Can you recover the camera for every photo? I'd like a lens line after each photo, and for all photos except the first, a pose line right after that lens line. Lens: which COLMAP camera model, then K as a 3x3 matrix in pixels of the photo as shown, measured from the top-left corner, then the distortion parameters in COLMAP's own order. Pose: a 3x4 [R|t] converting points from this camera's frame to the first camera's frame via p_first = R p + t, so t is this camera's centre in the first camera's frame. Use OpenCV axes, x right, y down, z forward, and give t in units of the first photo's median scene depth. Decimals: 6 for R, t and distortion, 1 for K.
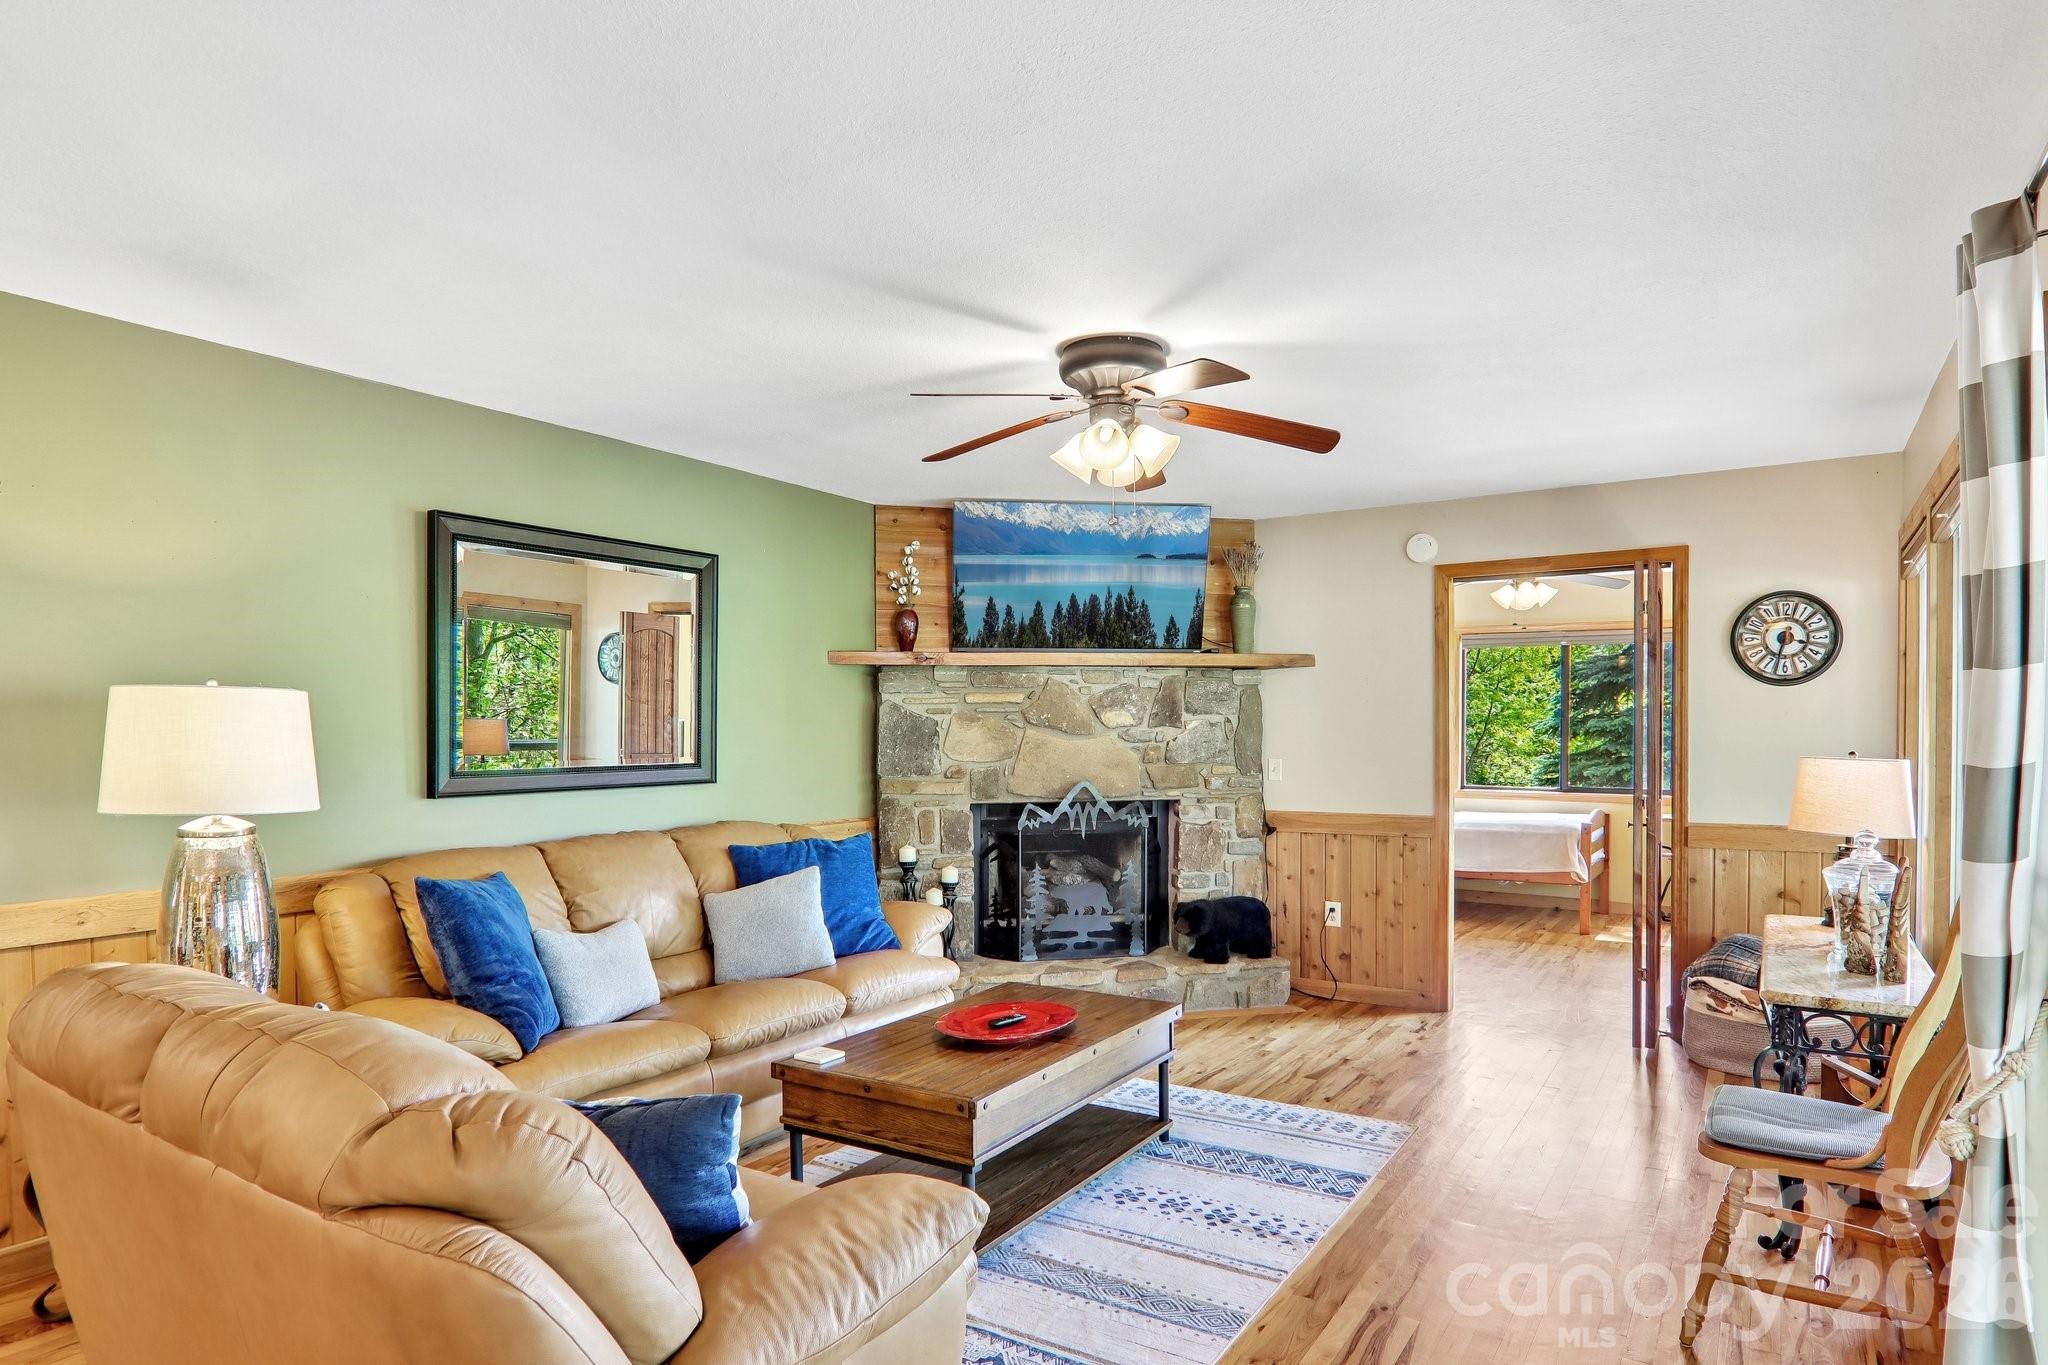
lens RADIAL K [[1158.4, 0, 1030.6], [0, 1158.4, 728.1], [0, 0, 1]] dist [-0.007680, -0.004083]
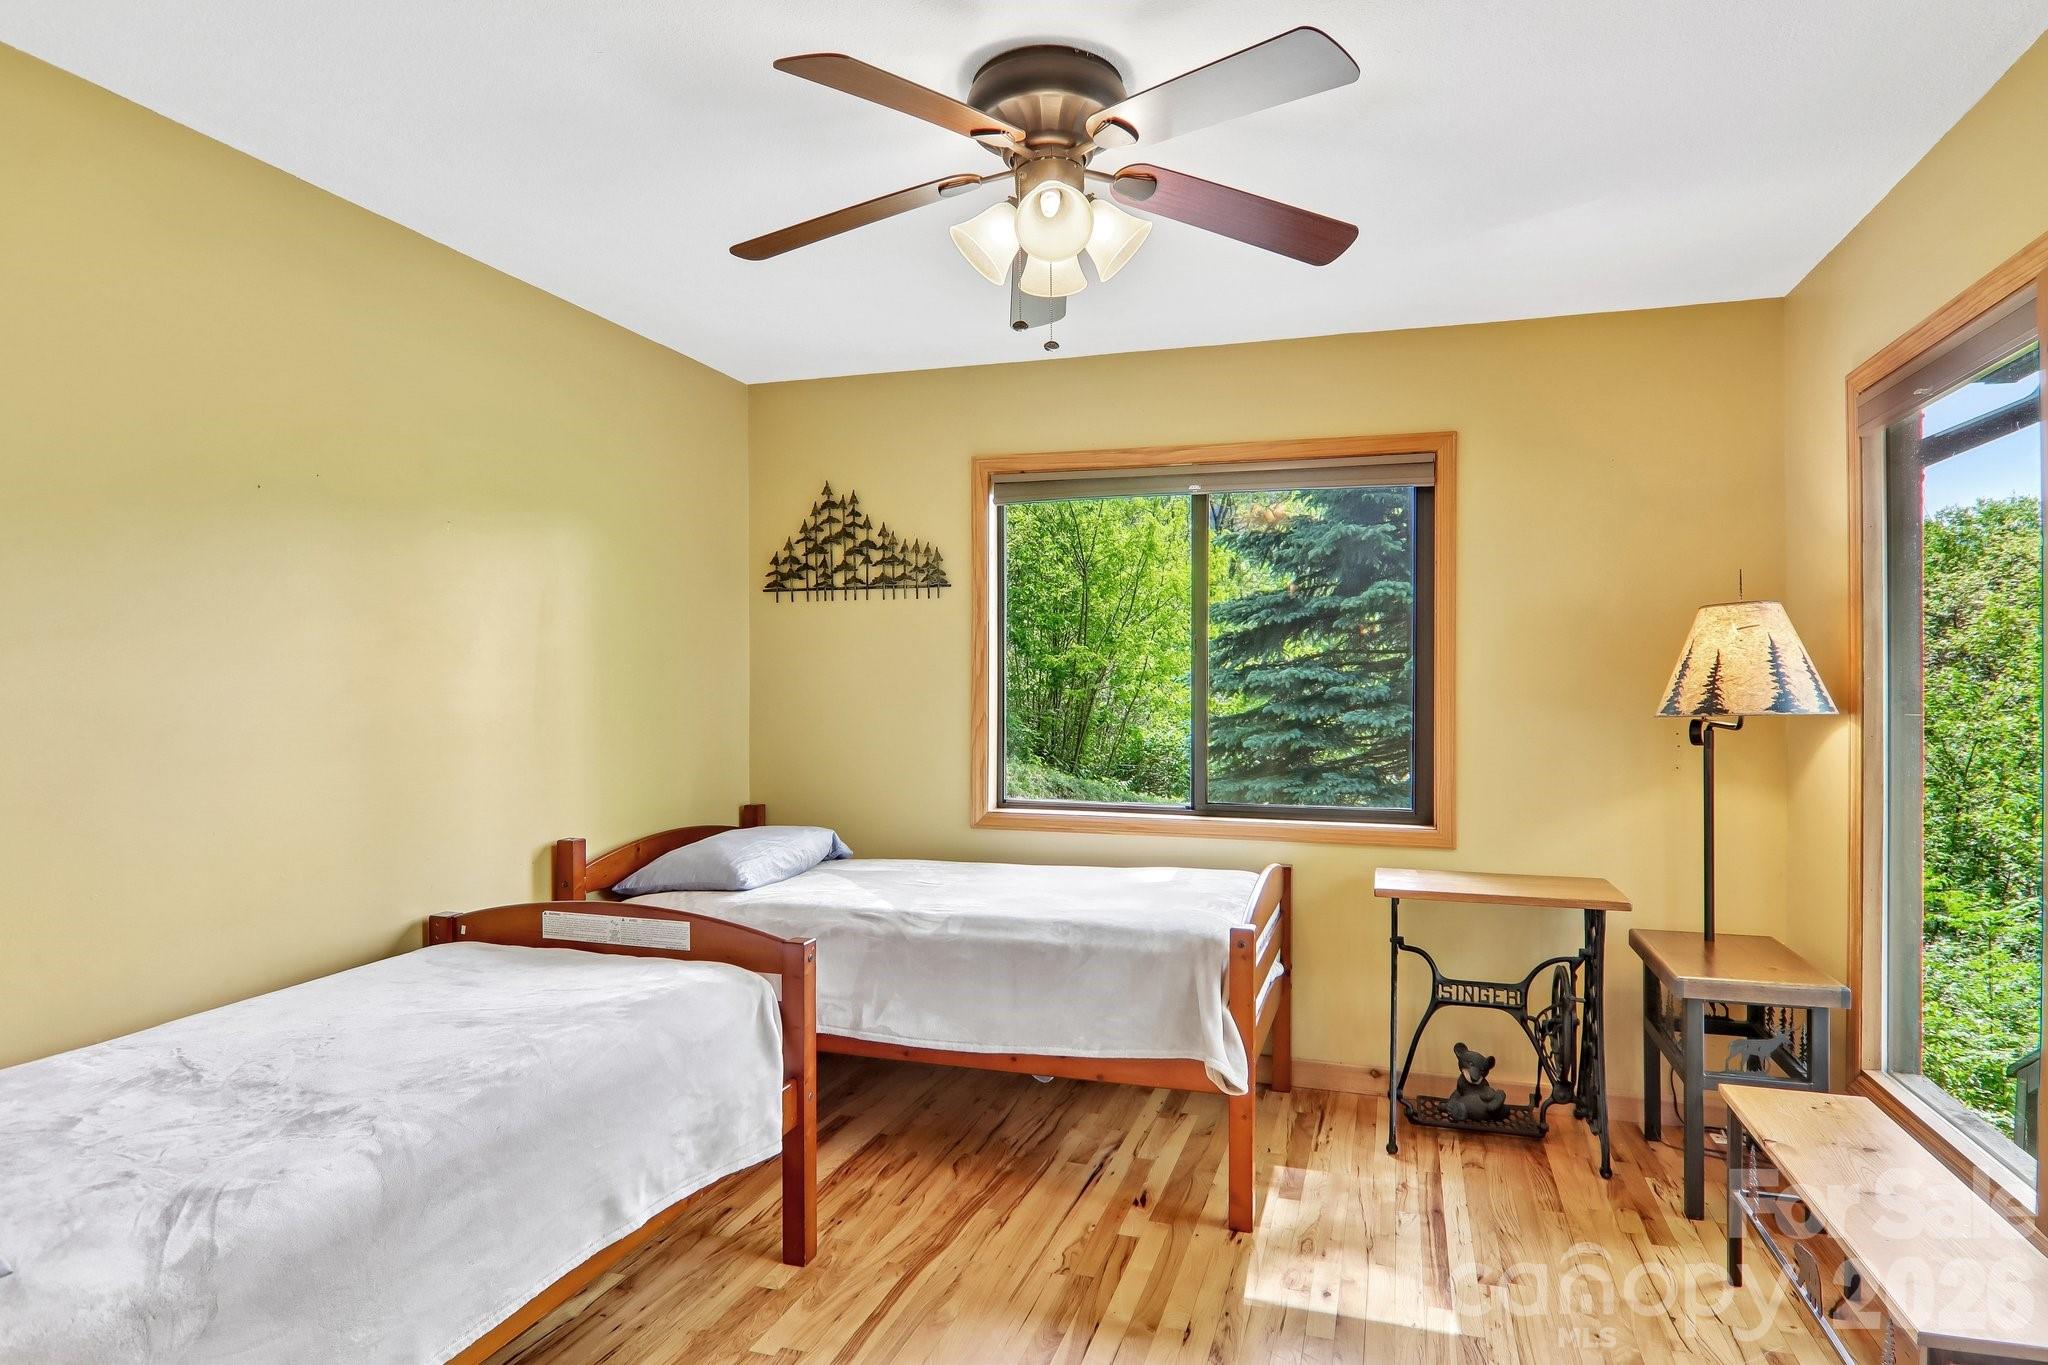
lens RADIAL K [[1169.3, 0, 1022.4], [0, 1169.3, 686.0], [0, 0, 1]] dist [-0.003509, -0.001272]
pose [[0.966846, -0.002770, 0.255346, 0.416812], [0.003038, 0.999995, -0.000656, 0.006217], [-0.255343, 0.001410, 0.966850, 0.862025]]
